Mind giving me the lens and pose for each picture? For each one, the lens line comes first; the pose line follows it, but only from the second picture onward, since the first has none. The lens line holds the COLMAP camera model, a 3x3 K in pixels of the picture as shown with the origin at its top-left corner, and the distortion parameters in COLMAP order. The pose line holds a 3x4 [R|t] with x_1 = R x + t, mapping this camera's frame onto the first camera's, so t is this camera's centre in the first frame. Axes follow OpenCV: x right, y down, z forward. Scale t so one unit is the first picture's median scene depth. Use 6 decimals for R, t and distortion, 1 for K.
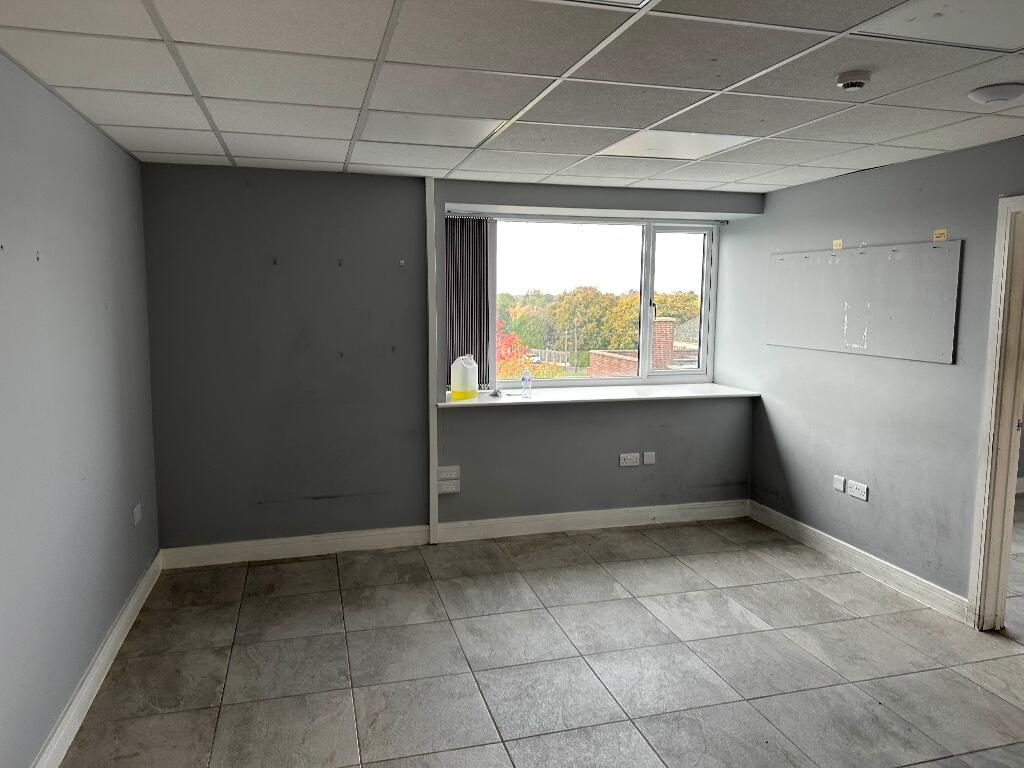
lens RADIAL K [[712.1, 0, 506.2], [0, 712.1, 370.0], [0, 0, 1]] dist [0.037411, -0.058235]
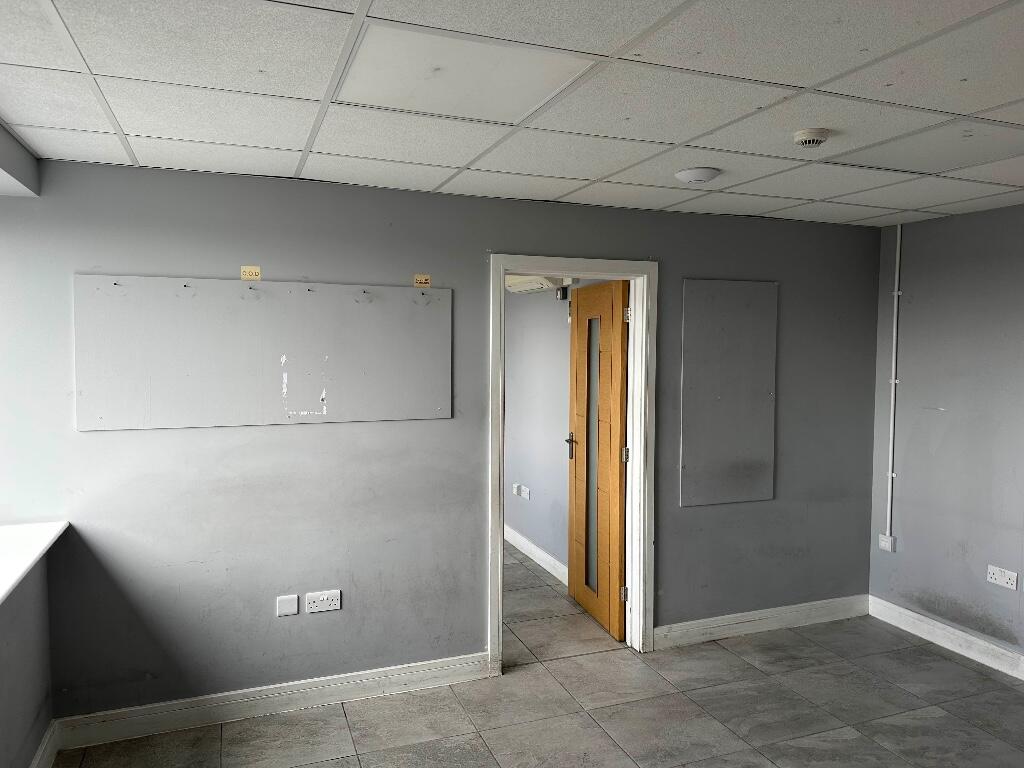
lens RADIAL K [[712.1, 0, 506.2], [0, 712.1, 370.0], [0, 0, 1]] dist [0.037411, -0.058235]
pose [[-0.091220, -0.044263, 0.994847, -0.300319], [0.094741, 0.994095, 0.052916, -0.107844], [-0.991314, 0.099080, -0.086487, 0.942625]]
